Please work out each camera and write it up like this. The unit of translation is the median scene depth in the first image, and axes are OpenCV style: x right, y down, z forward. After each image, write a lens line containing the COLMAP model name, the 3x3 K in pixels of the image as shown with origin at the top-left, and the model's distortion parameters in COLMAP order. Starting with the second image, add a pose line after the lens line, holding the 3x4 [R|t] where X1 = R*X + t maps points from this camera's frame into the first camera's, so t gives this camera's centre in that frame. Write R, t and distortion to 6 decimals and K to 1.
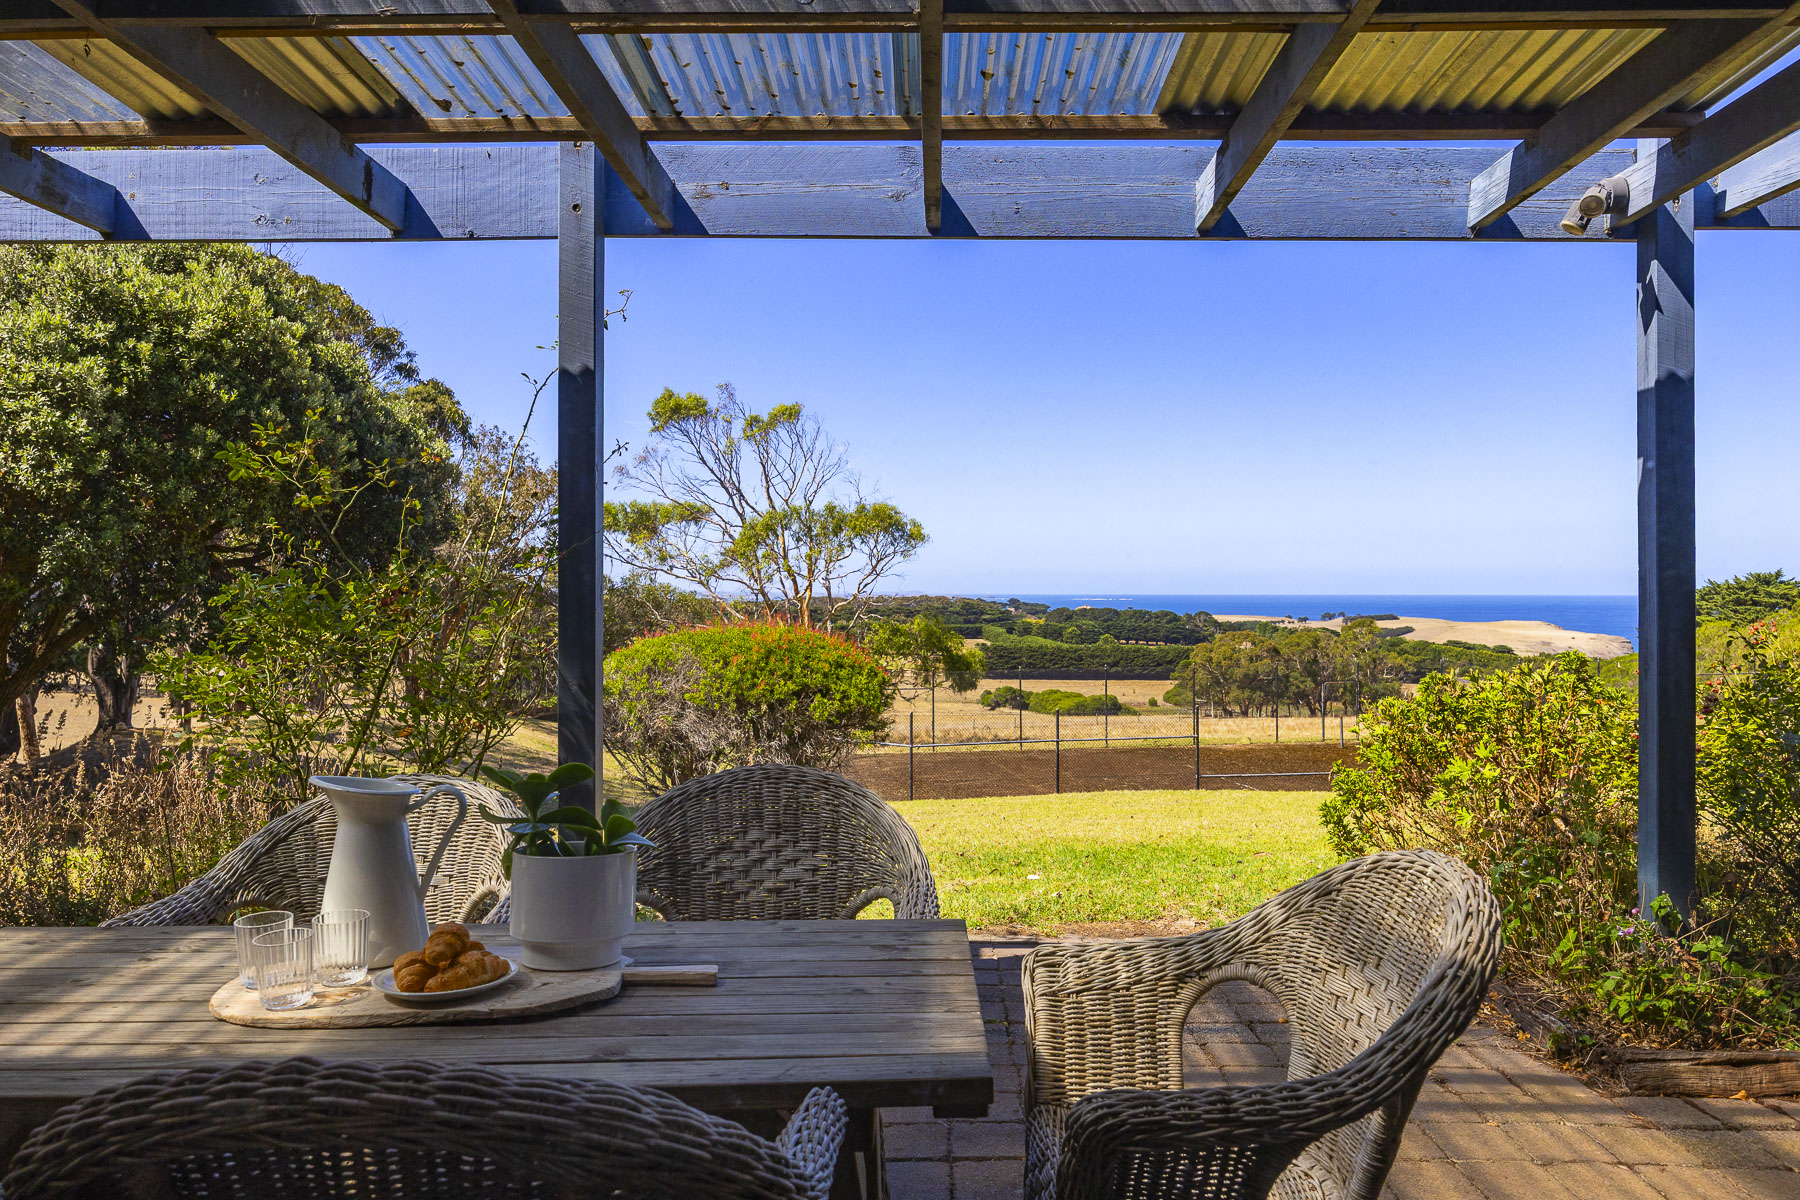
lens RADIAL K [[1341.7, 0, 902.1], [0, 1341.7, 558.0], [0, 0, 1]] dist [0.002050, 0.000815]
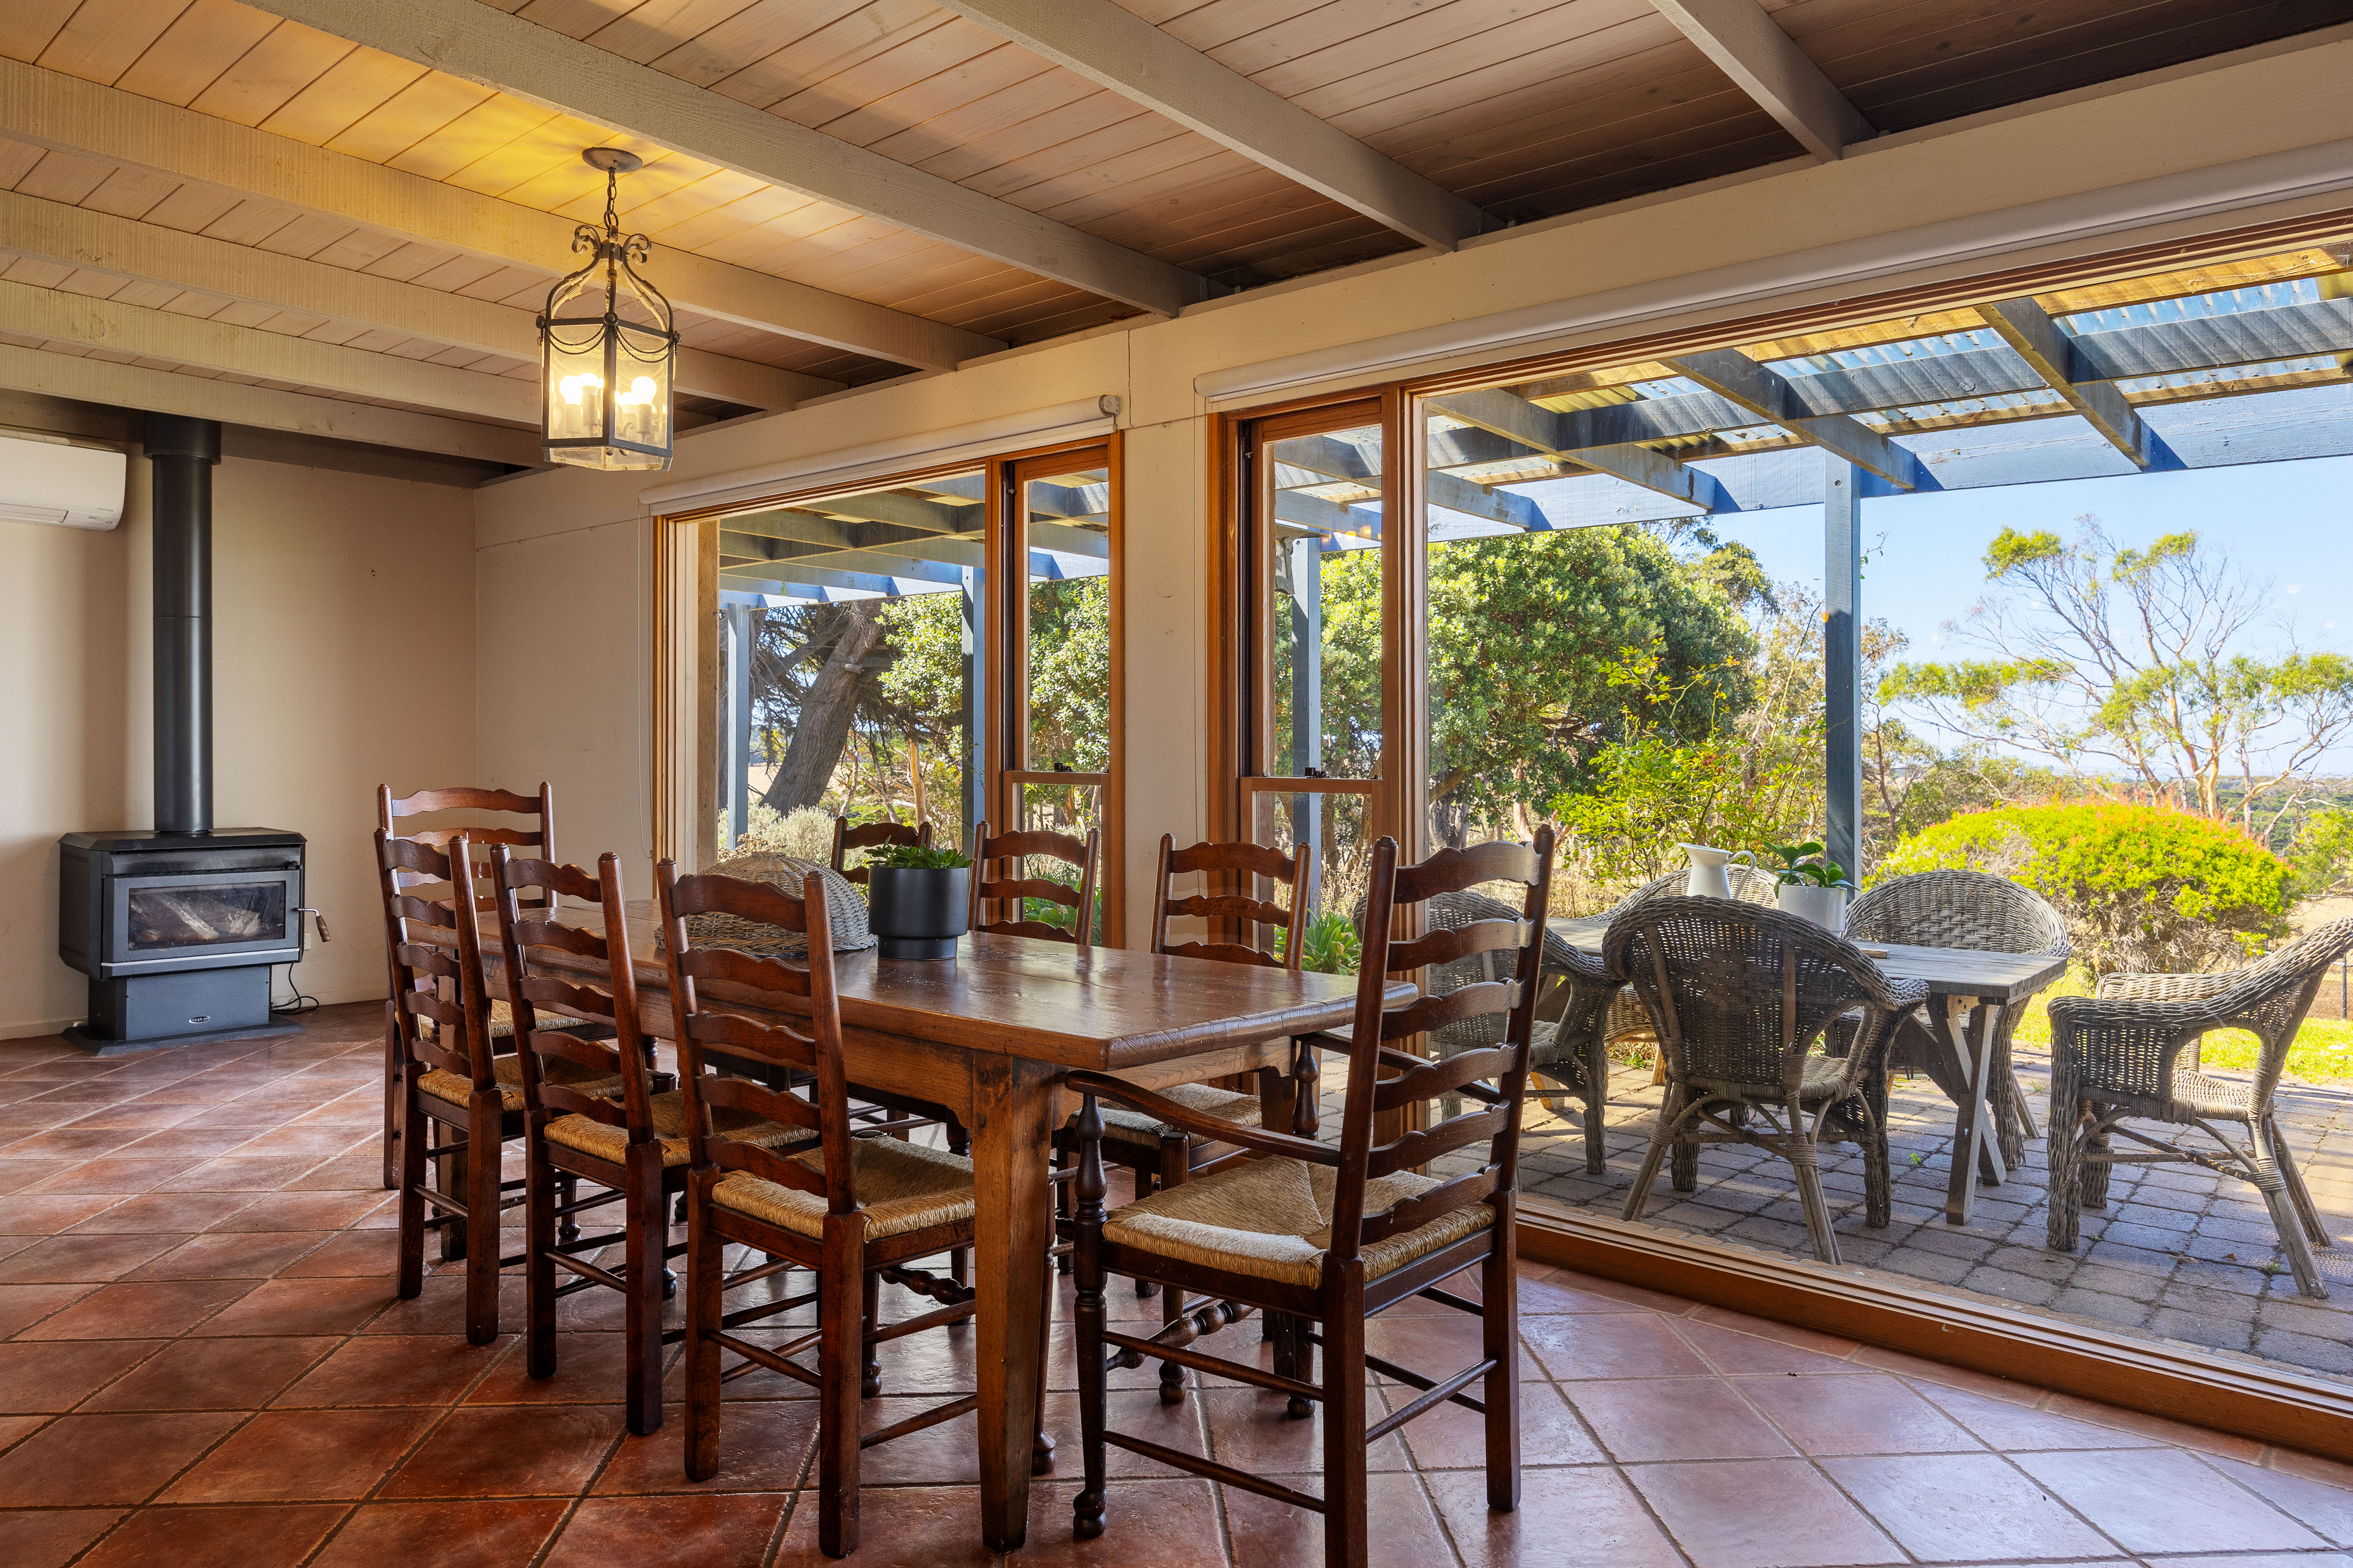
lens RADIAL K [[1492.9, 0, 1177.9], [0, 1492.9, 712.0], [0, 0, 1]] dist [0.003481, 0.000240]
pose [[0.770819, -0.008438, -0.636999, 0.050173], [0.002849, 0.999948, -0.009797, -0.002021], [0.637048, 0.005737, 0.770803, -0.147076]]
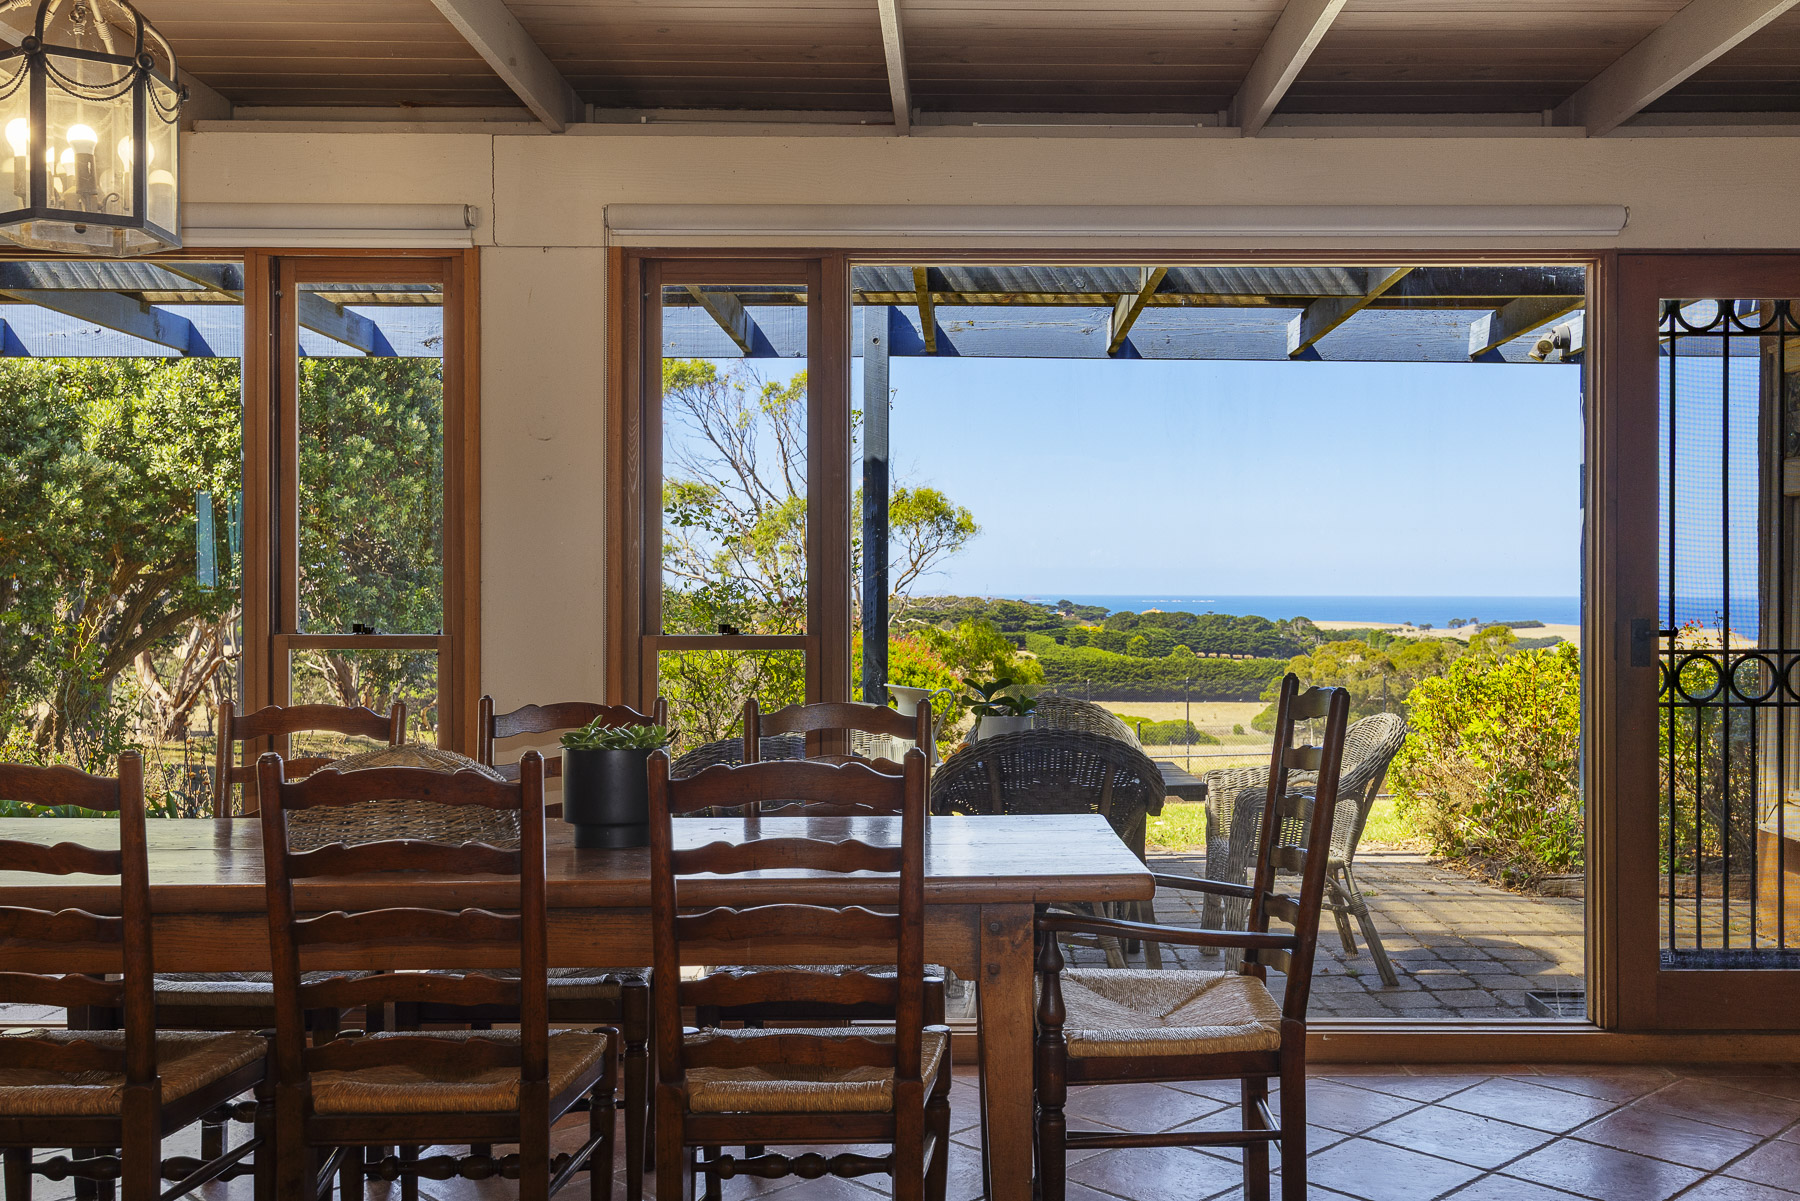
lens RADIAL K [[1735.1, 0, 959.3], [0, 1735.1, 547.3], [0, 0, 1]] dist [0.000495, -0.006211]
pose [[0.999668, 0.003038, 0.025604, -0.045691], [-0.003037, 0.999995, -0.000081, -0.007105], [-0.025605, 0.000003, 0.999672, -0.215242]]
